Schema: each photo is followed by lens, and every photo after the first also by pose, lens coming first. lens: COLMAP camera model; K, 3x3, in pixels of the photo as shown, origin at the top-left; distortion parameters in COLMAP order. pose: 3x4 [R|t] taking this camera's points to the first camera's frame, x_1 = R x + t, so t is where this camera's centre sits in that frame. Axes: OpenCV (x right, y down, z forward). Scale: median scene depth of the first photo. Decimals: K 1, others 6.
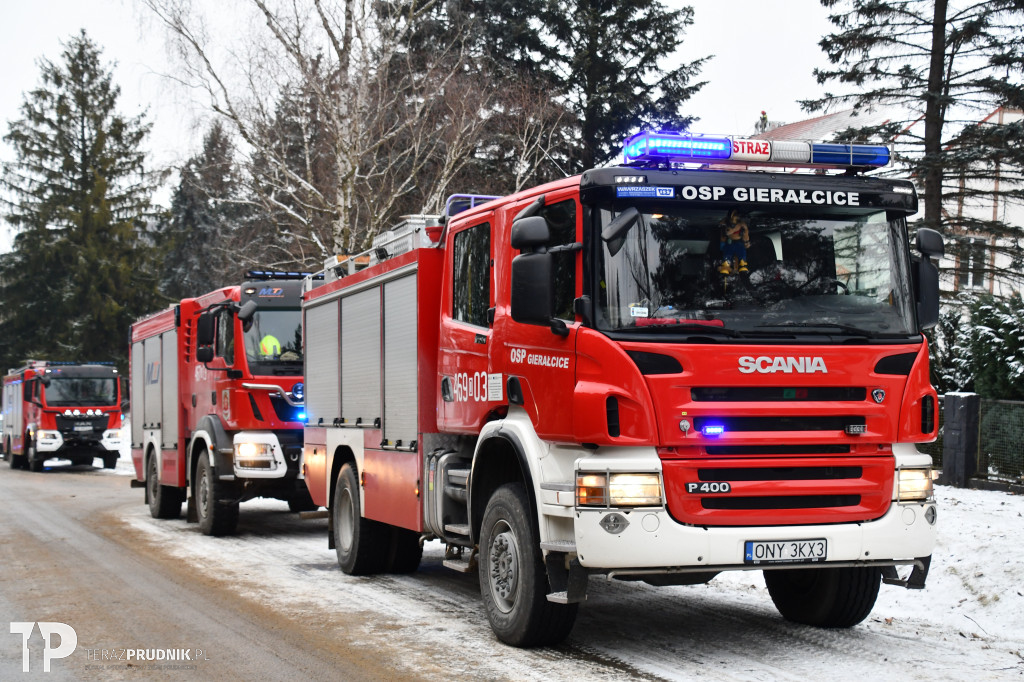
lens RADIAL K [[1364.0, 0, 512.0], [0, 1364.0, 341.0], [0, 0, 1]] dist [0.042376, 0.654599]
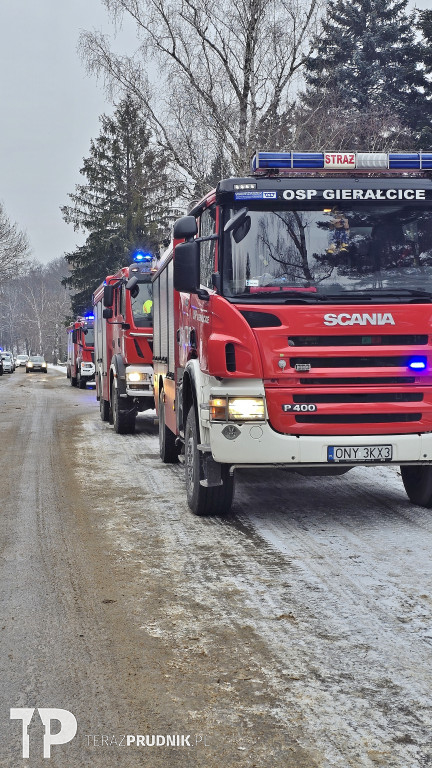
lens RADIAL K [[943.8, 0, 216.0], [0, 943.8, 384.0], [0, 0, 1]] dist [0.025458, 0.011360]
pose [[0.975358, 0.004157, -0.220590, 0.260476], [0.015409, 0.996097, 0.086905, -0.002483], [0.220091, -0.088162, 0.971487, 0.041285]]
